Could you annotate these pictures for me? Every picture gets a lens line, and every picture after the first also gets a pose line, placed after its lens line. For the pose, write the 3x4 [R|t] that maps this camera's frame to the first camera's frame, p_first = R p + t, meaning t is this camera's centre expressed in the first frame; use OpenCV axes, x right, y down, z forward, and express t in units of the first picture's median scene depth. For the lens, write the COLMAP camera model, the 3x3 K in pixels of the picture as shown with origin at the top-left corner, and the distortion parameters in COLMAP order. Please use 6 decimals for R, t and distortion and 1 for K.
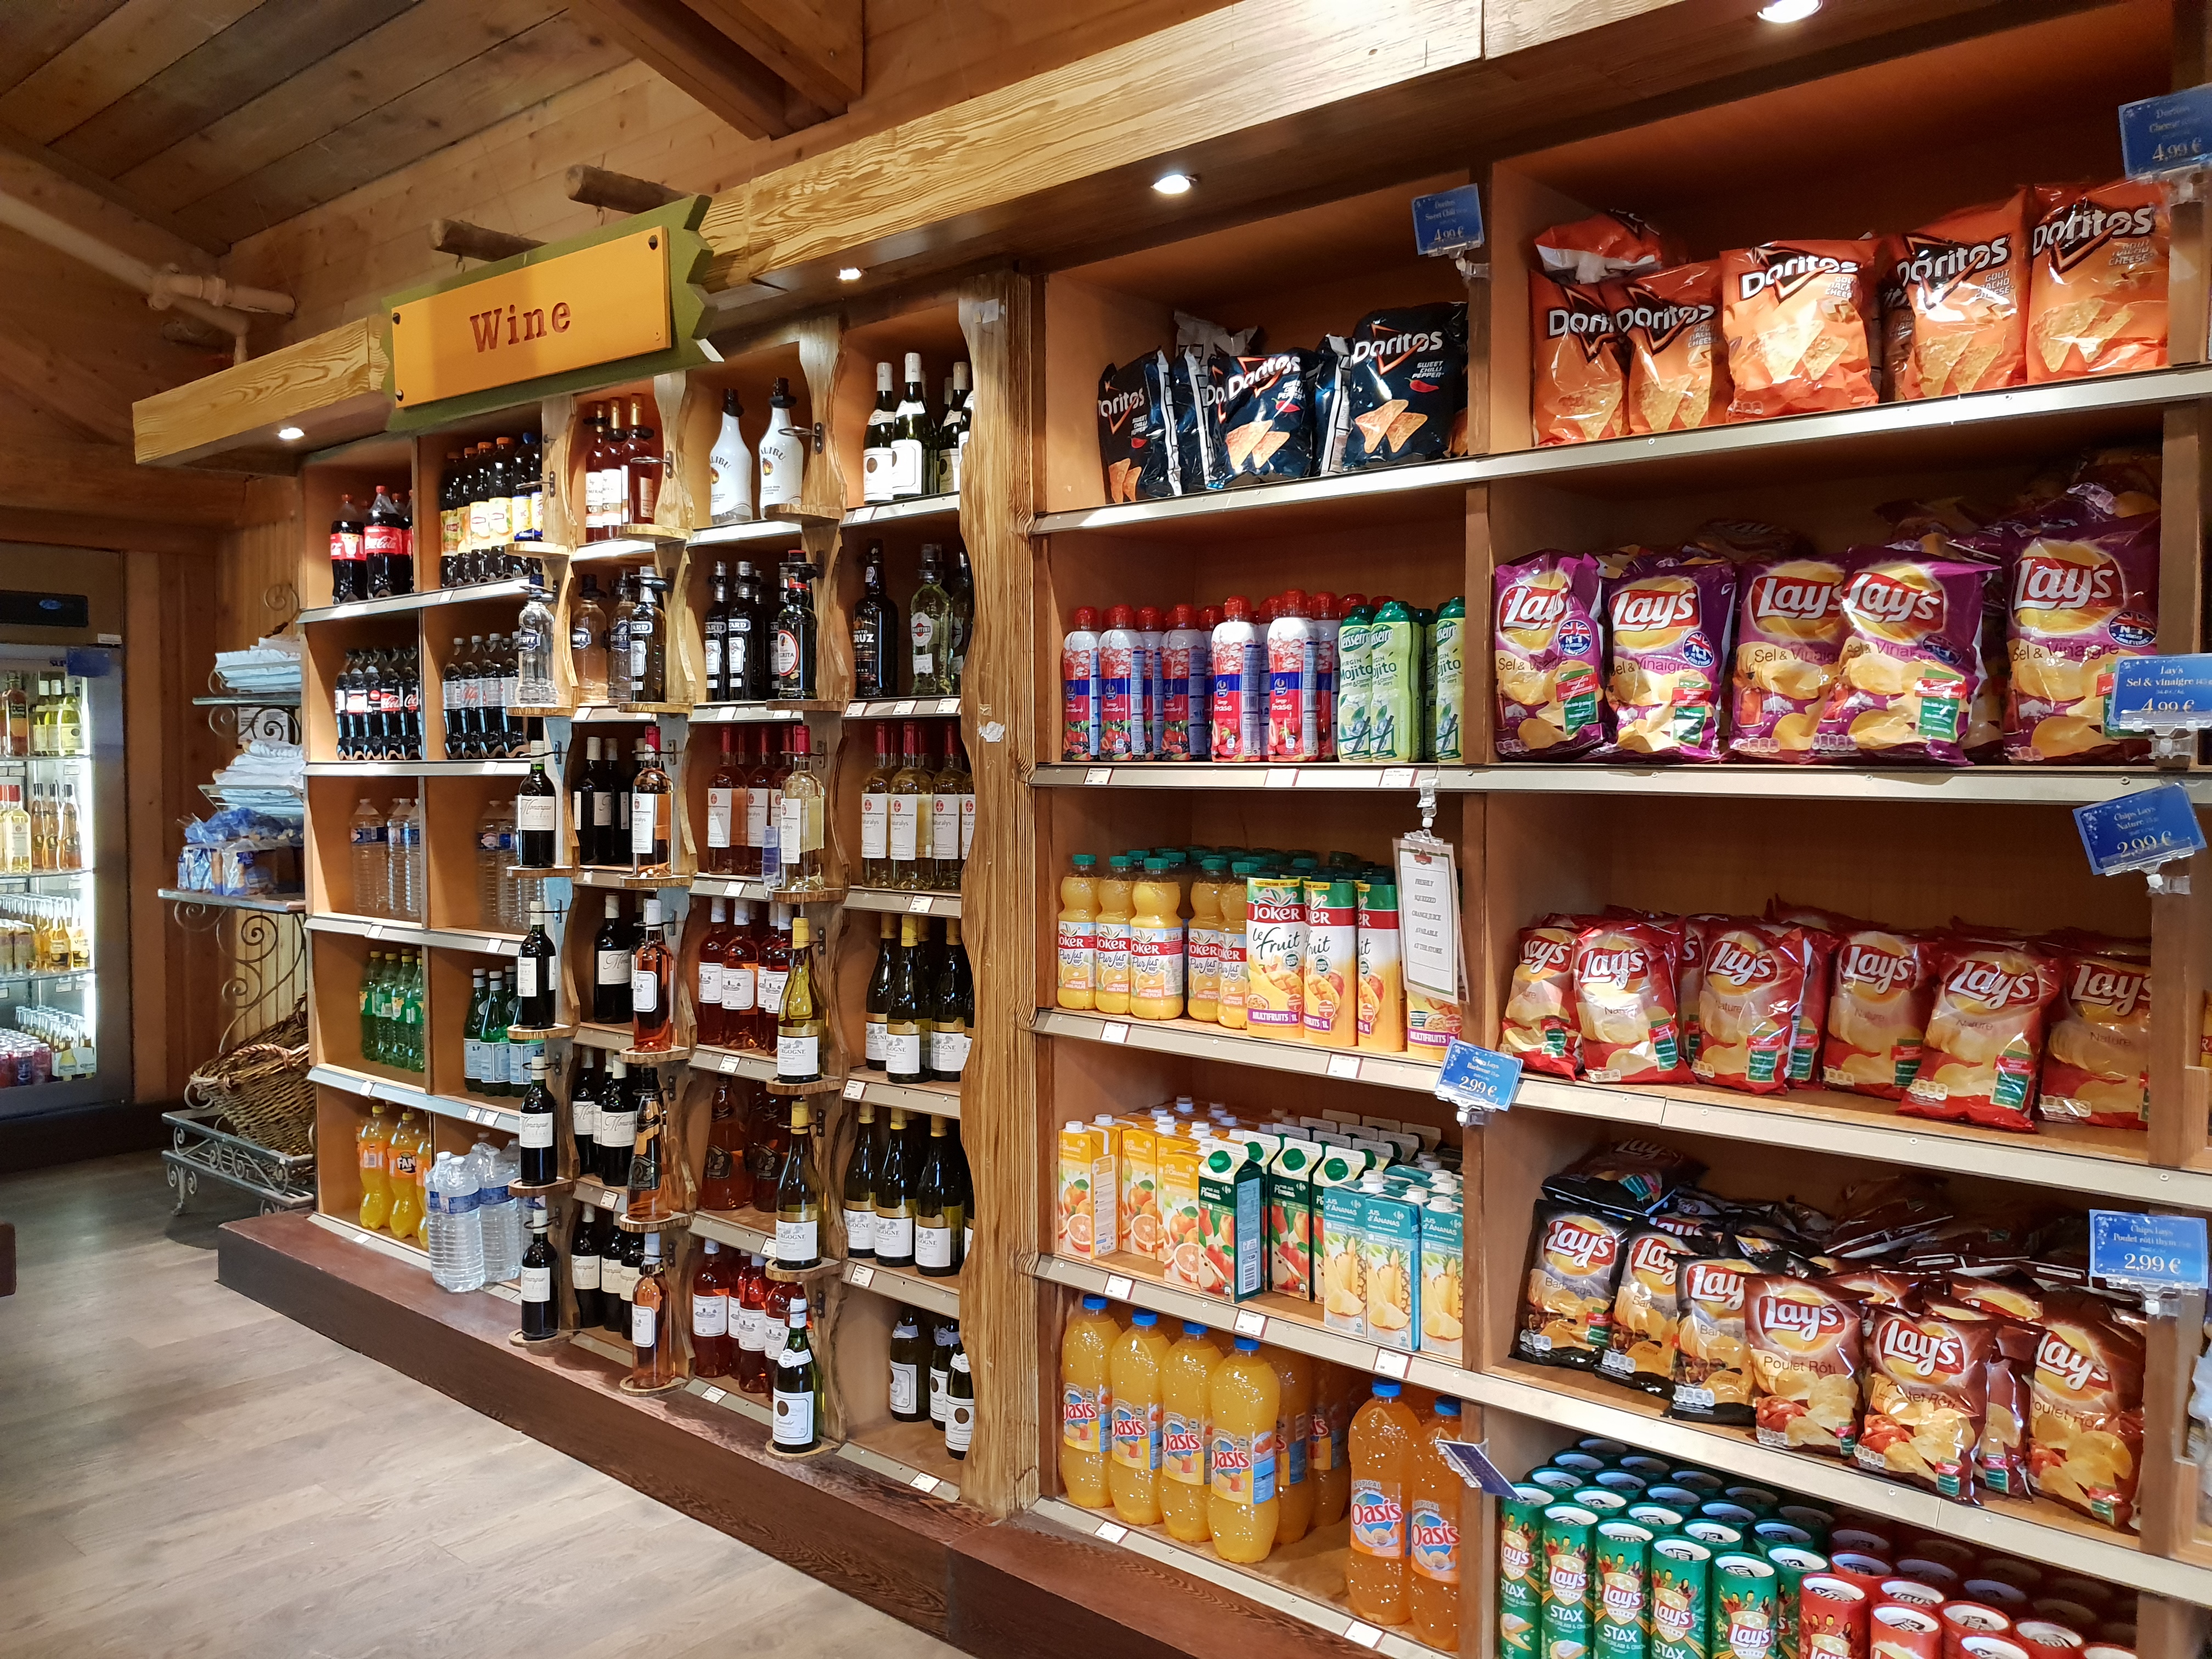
lens RADIAL K [[1732.4, 0, 1081.1], [0, 1732.4, 815.1], [0, 0, 1]] dist [0.026152, -0.015472]
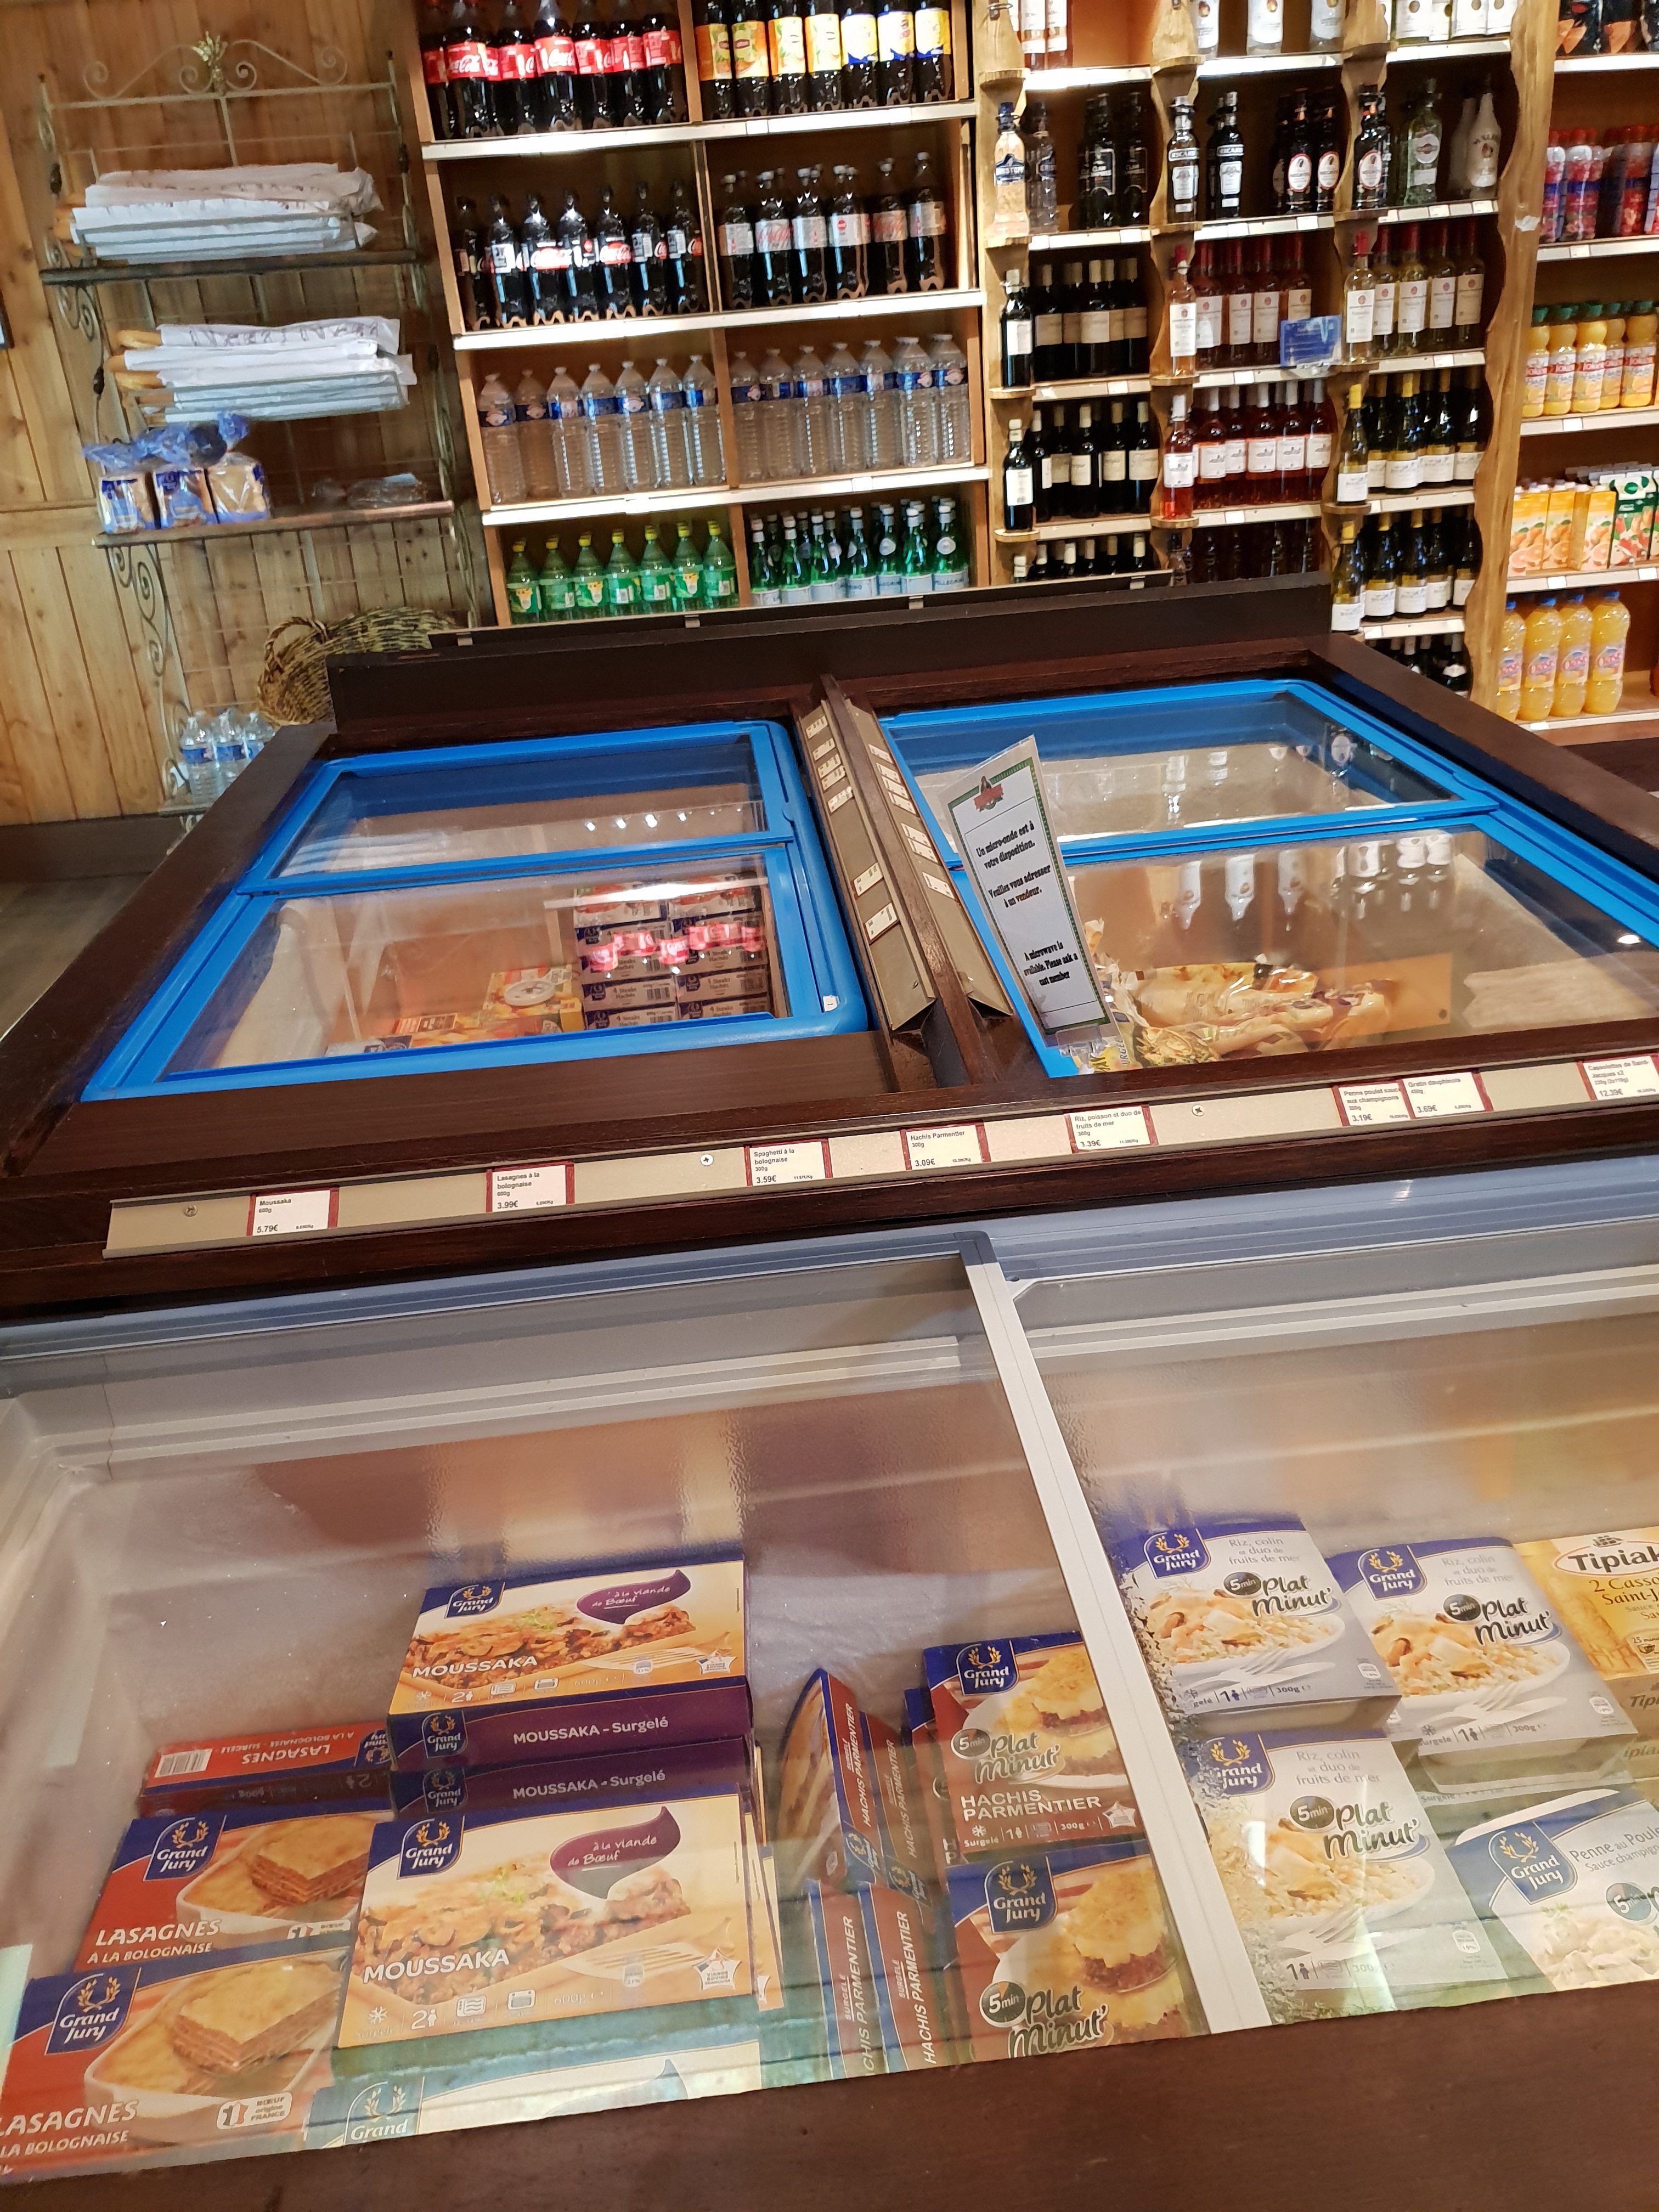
lens RADIAL K [[1732.4, 0, 825.5], [0, 1732.4, 1125.6], [0, 0, 1]] dist [0.026152, -0.015472]
pose [[0.674380, -0.360744, 0.644263, -1.699848], [0.095891, 0.907929, 0.408006, -0.013984], [-0.732132, -0.213373, 0.646881, 0.282920]]
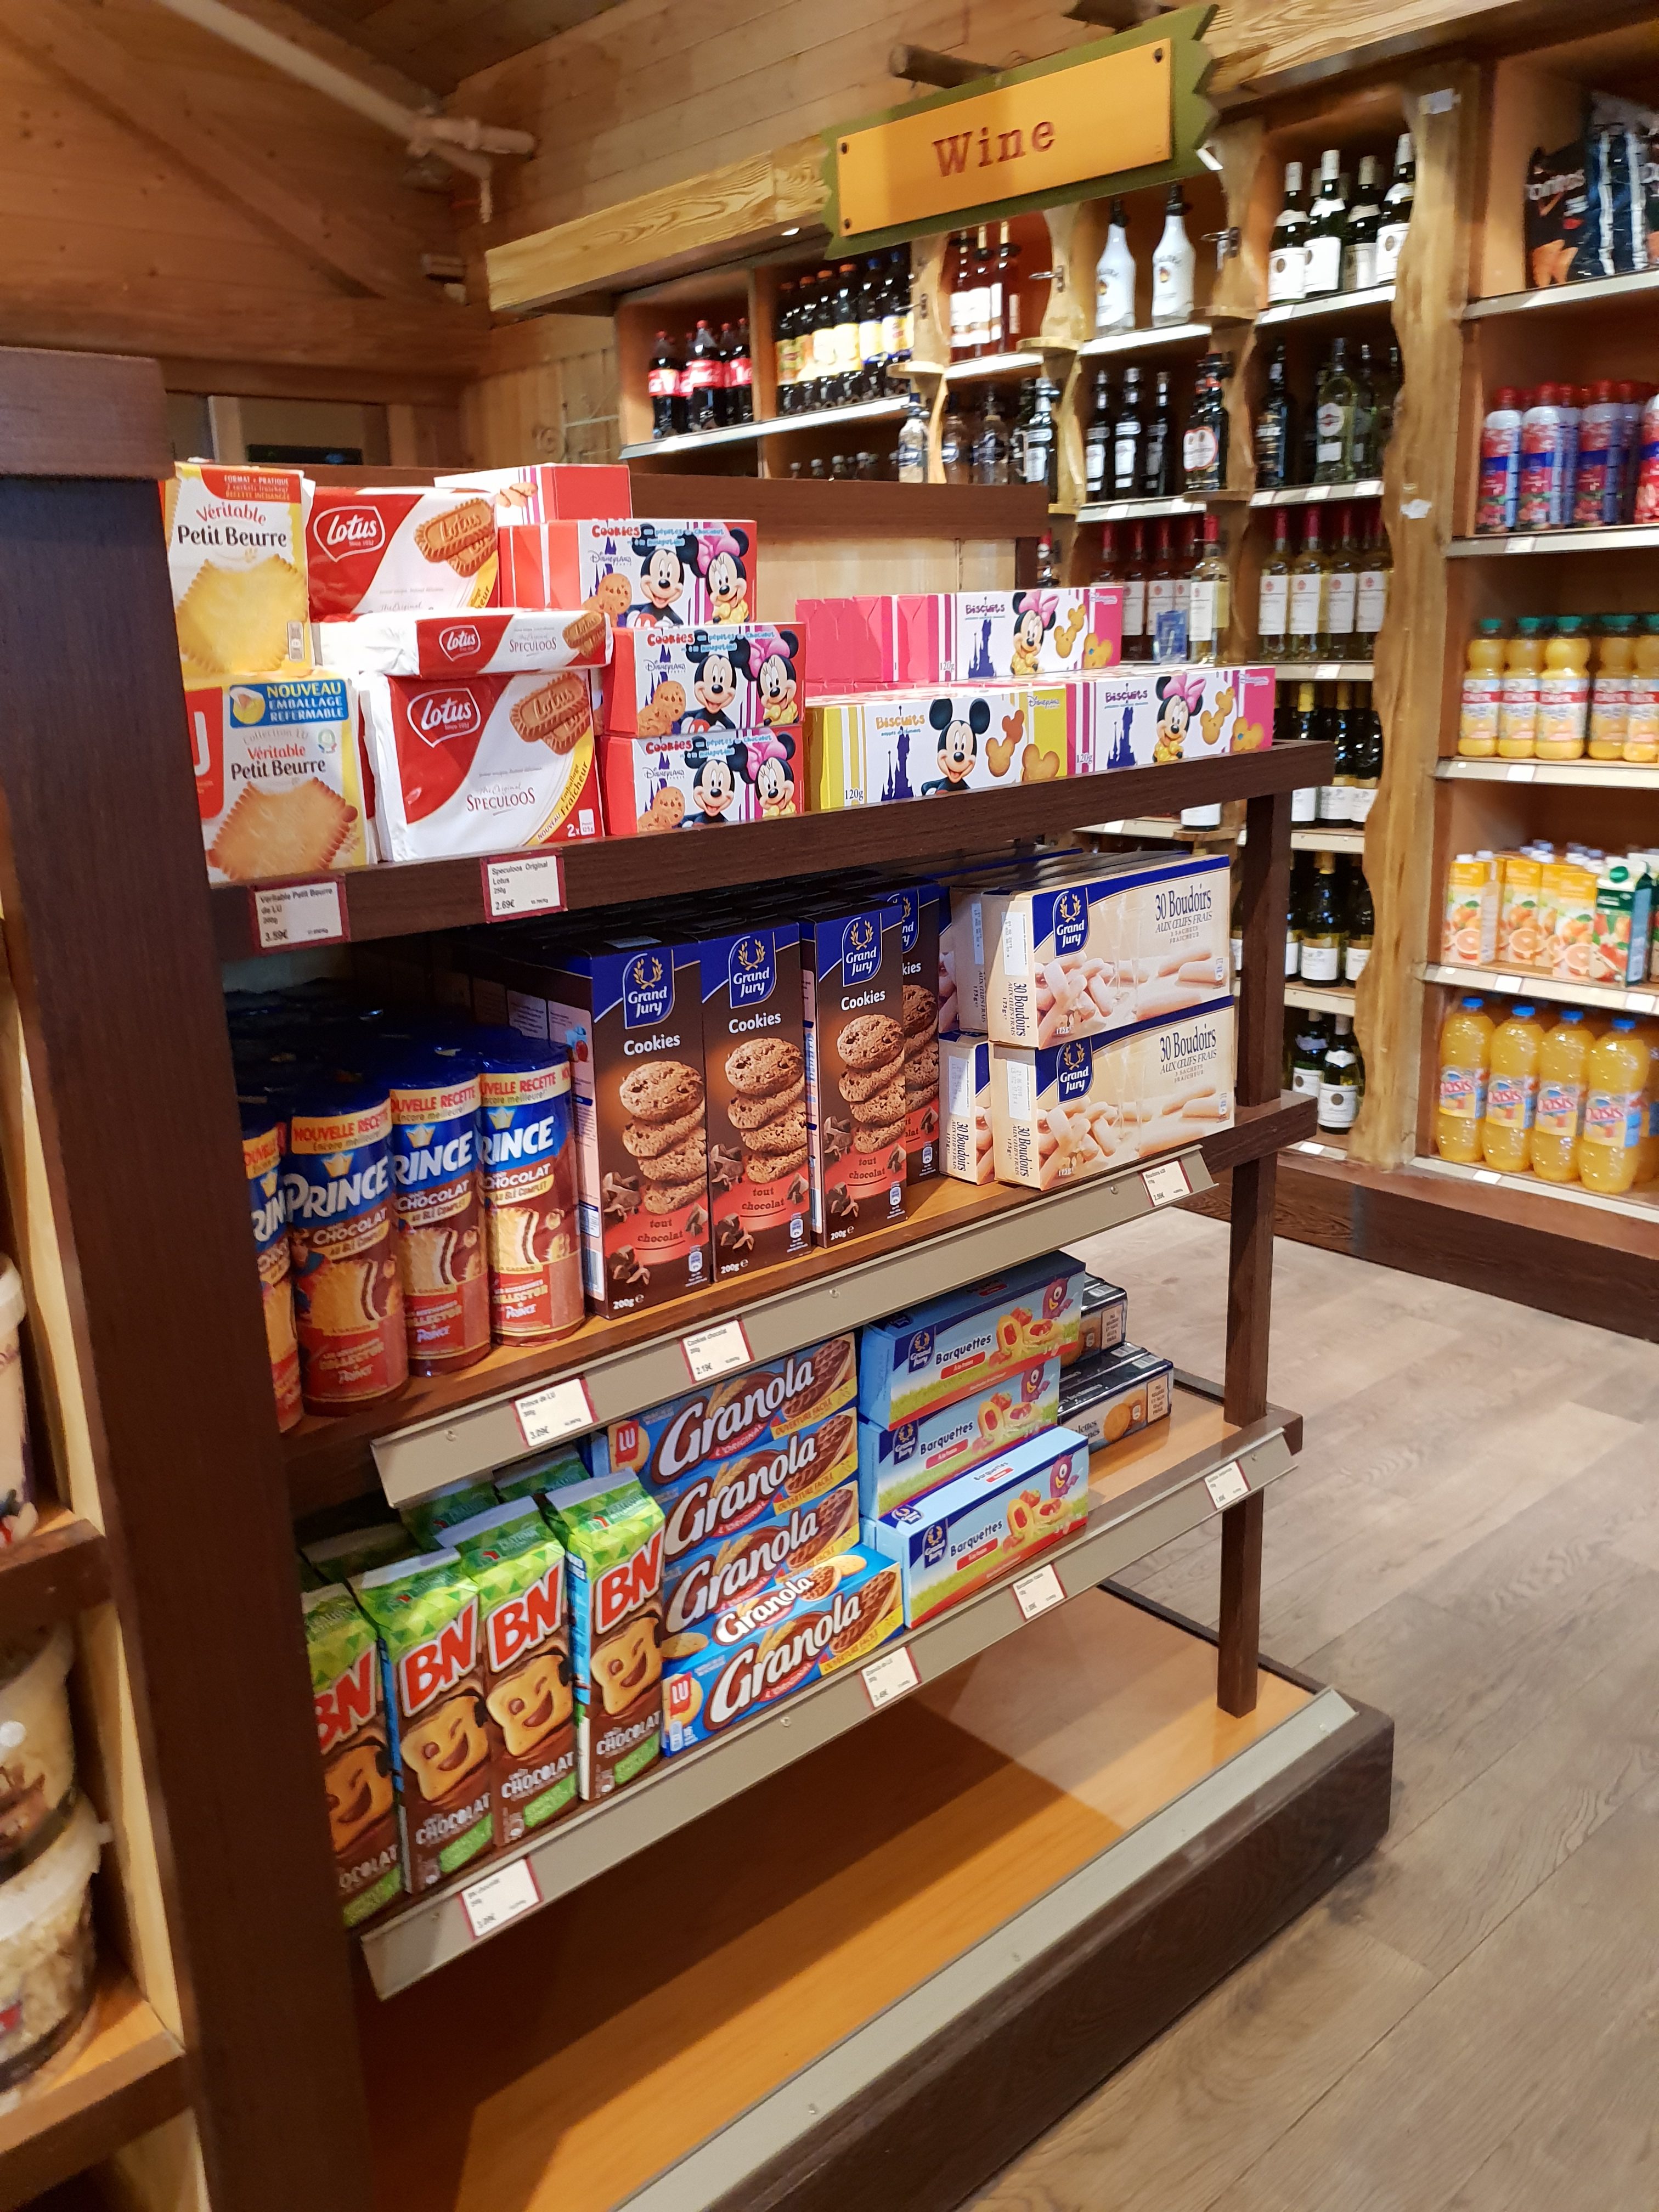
lens RADIAL K [[1732.4, 0, 830.9], [0, 1732.4, 1099.0], [0, 0, 1]] dist [0.026152, -0.015472]
pose [[0.991859, 0.003927, -0.127278, -0.280825], [0.026100, 0.972034, 0.233386, 0.050766], [0.124635, -0.234808, 0.964018, -0.243457]]
